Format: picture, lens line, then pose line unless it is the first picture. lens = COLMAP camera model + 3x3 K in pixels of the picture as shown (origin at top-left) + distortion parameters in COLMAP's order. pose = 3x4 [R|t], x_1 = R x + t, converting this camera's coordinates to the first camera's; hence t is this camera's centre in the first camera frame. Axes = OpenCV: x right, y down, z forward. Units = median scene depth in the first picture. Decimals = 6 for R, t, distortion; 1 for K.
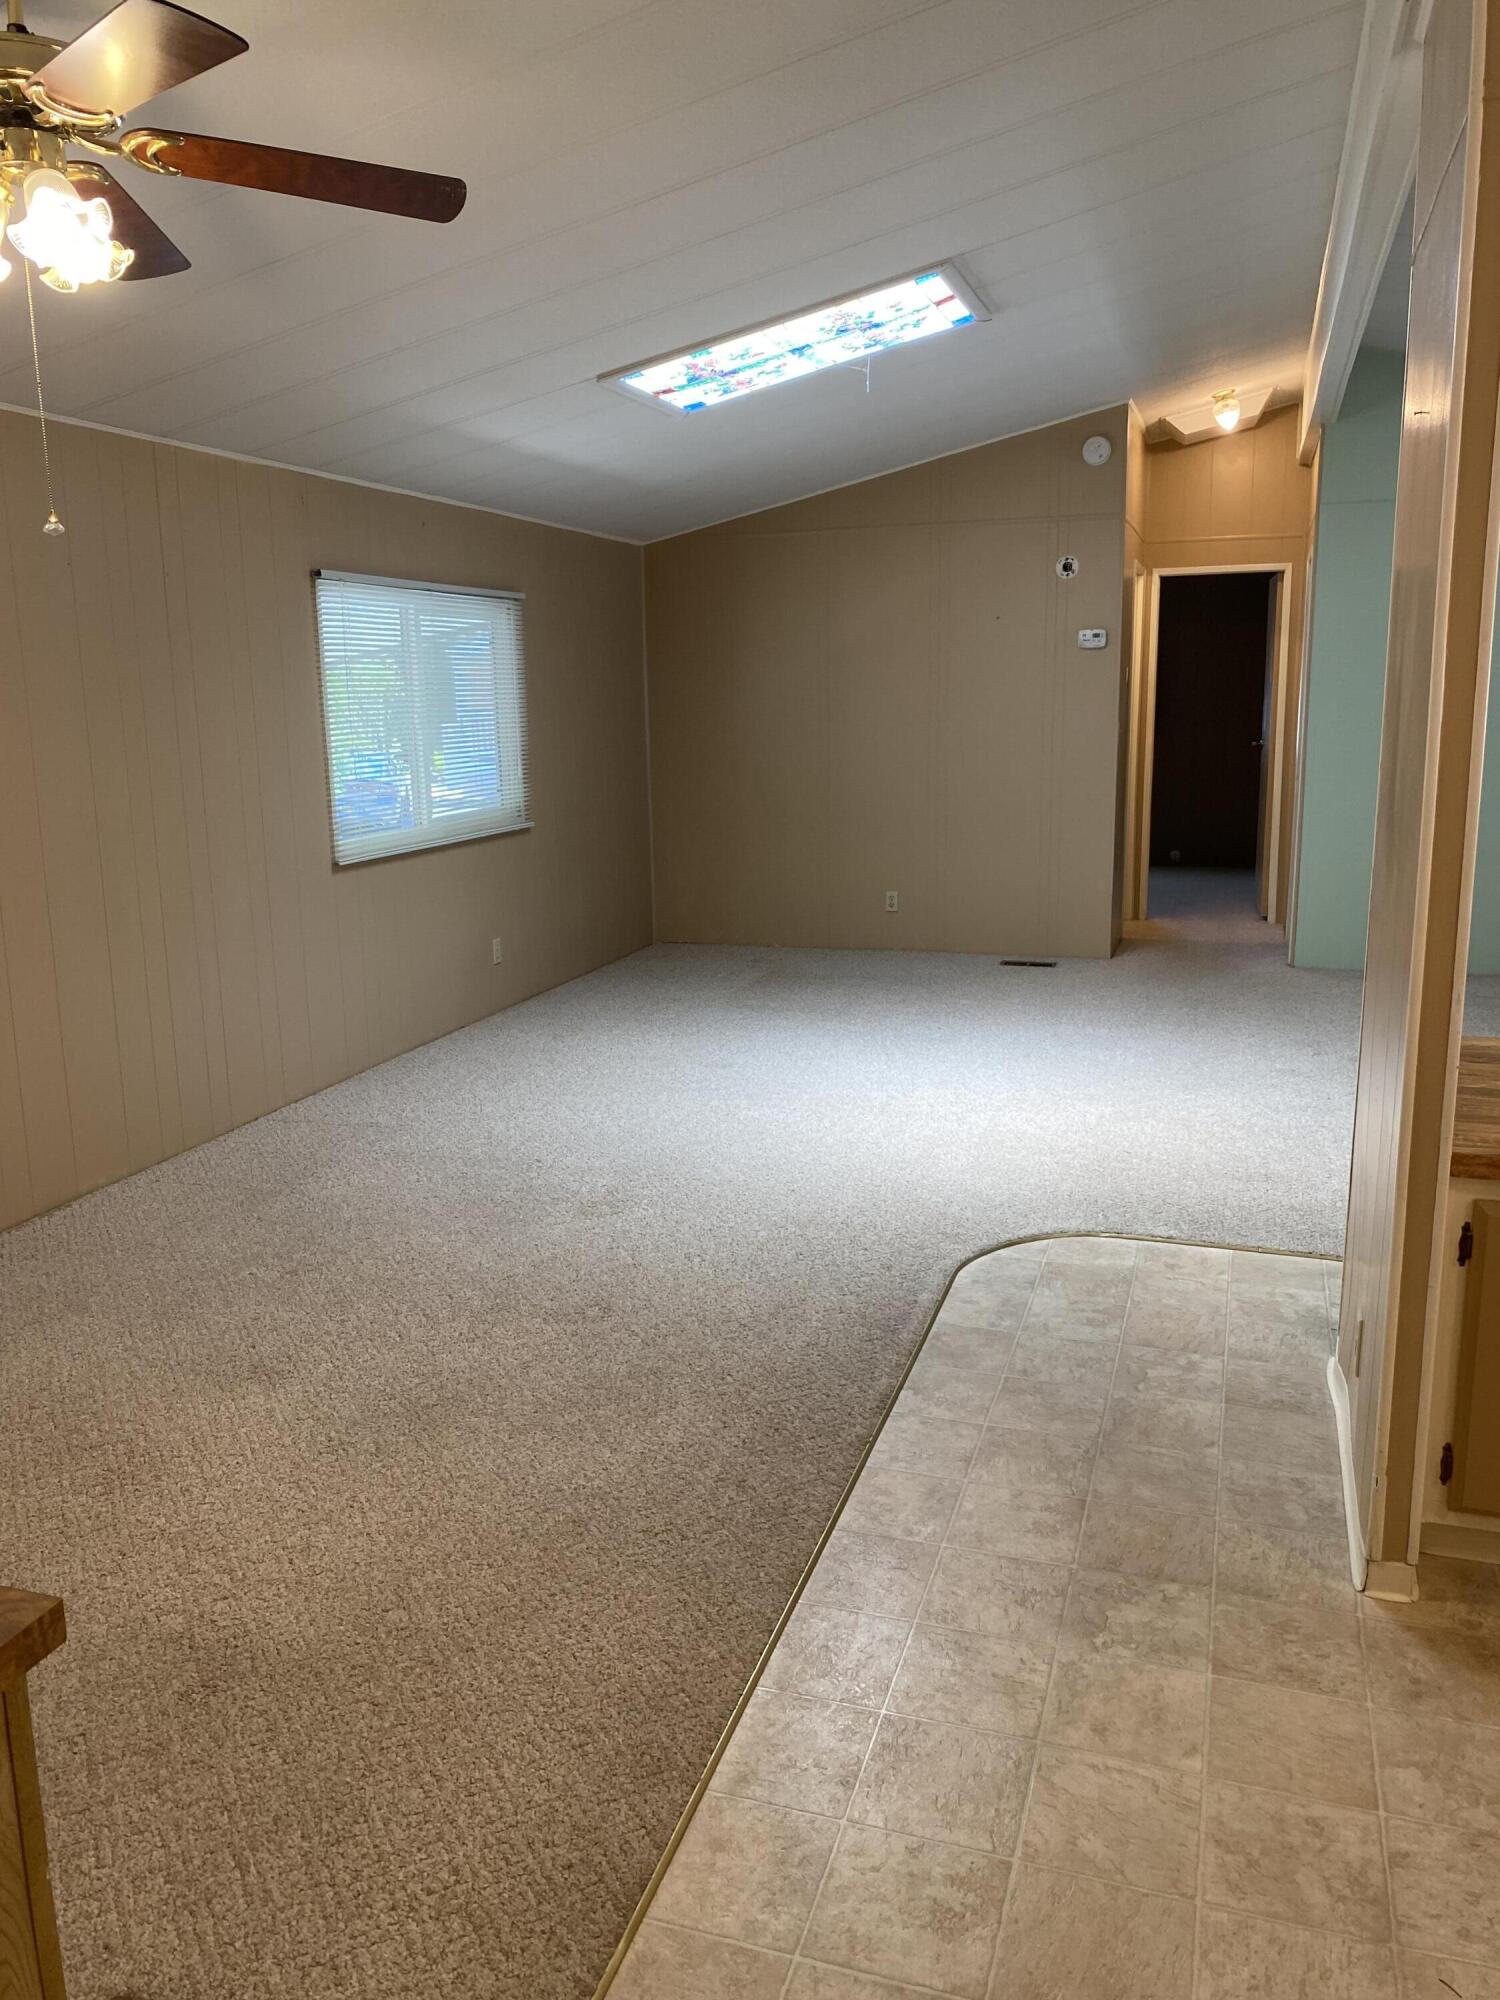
lens RADIAL K [[1531.4, 0, 738.0], [0, 1531.4, 993.2], [0, 0, 1]] dist [0.055232, -0.055426]
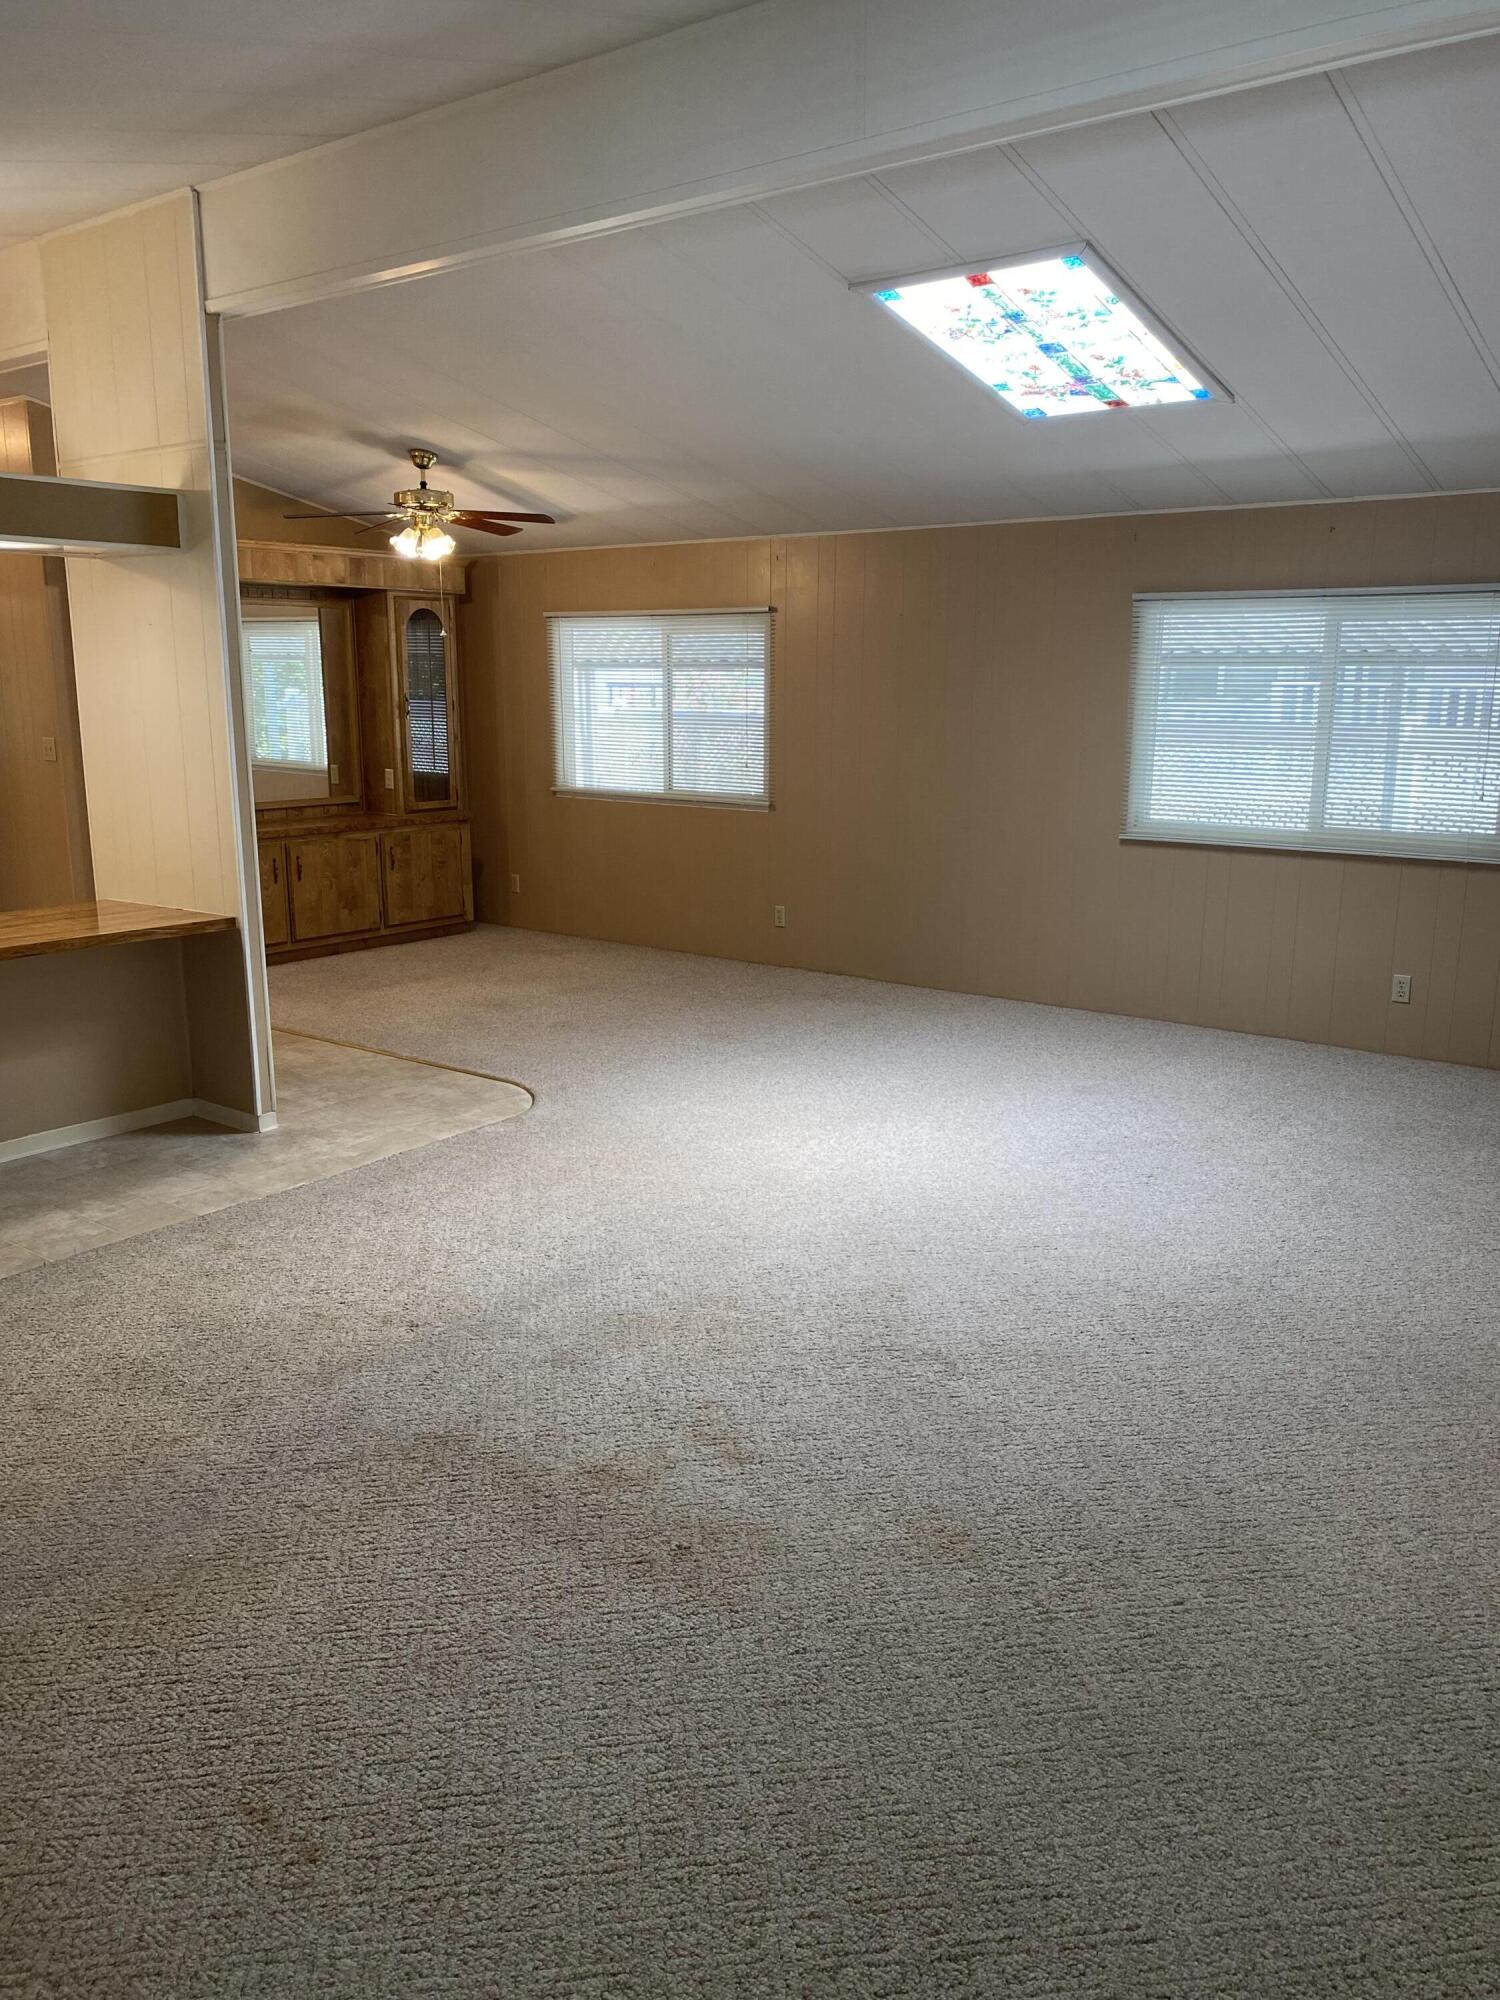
lens RADIAL K [[1531.4, 0, 757.0], [0, 1531.4, 1001.7], [0, 0, 1]] dist [0.055232, -0.055426]
pose [[-0.331477, 0.213939, -0.918887, 1.552165], [-0.184399, 0.940476, 0.285485, -0.402587], [0.925267, 0.264074, -0.272296, 1.737855]]
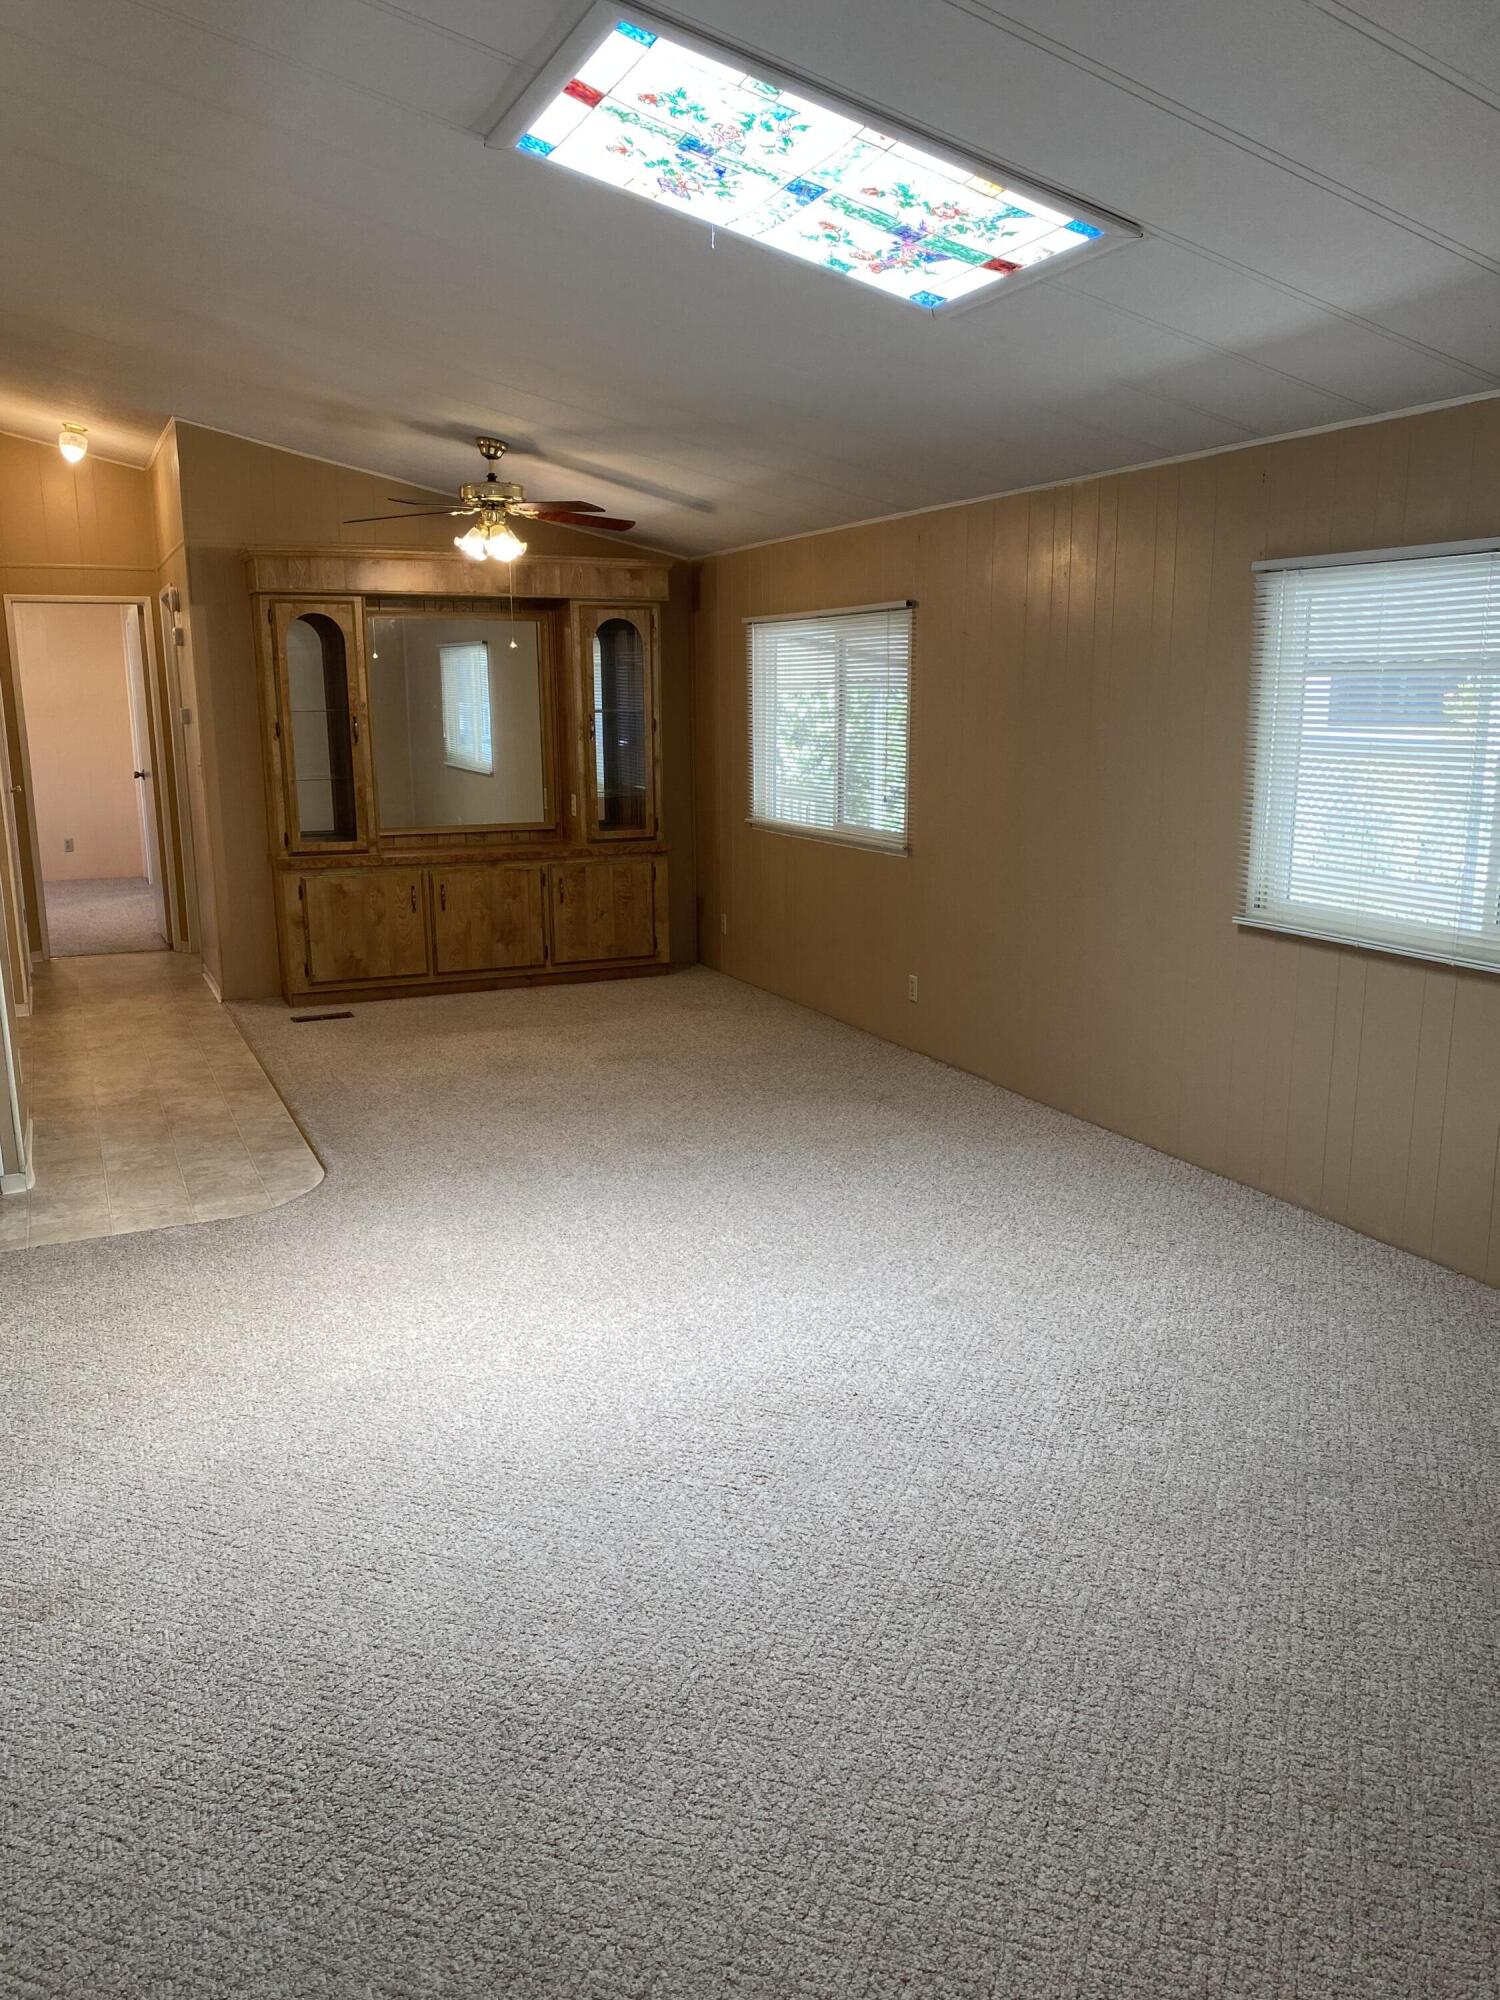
lens RADIAL K [[1531.4, 0, 747.7], [0, 1531.4, 1012.4], [0, 0, 1]] dist [0.055232, -0.055426]
pose [[-0.735047, 0.160155, -0.658829, 0.764958], [-0.117260, 0.927032, 0.356178, -0.477718], [0.667799, 0.339062, -0.662632, 2.199033]]
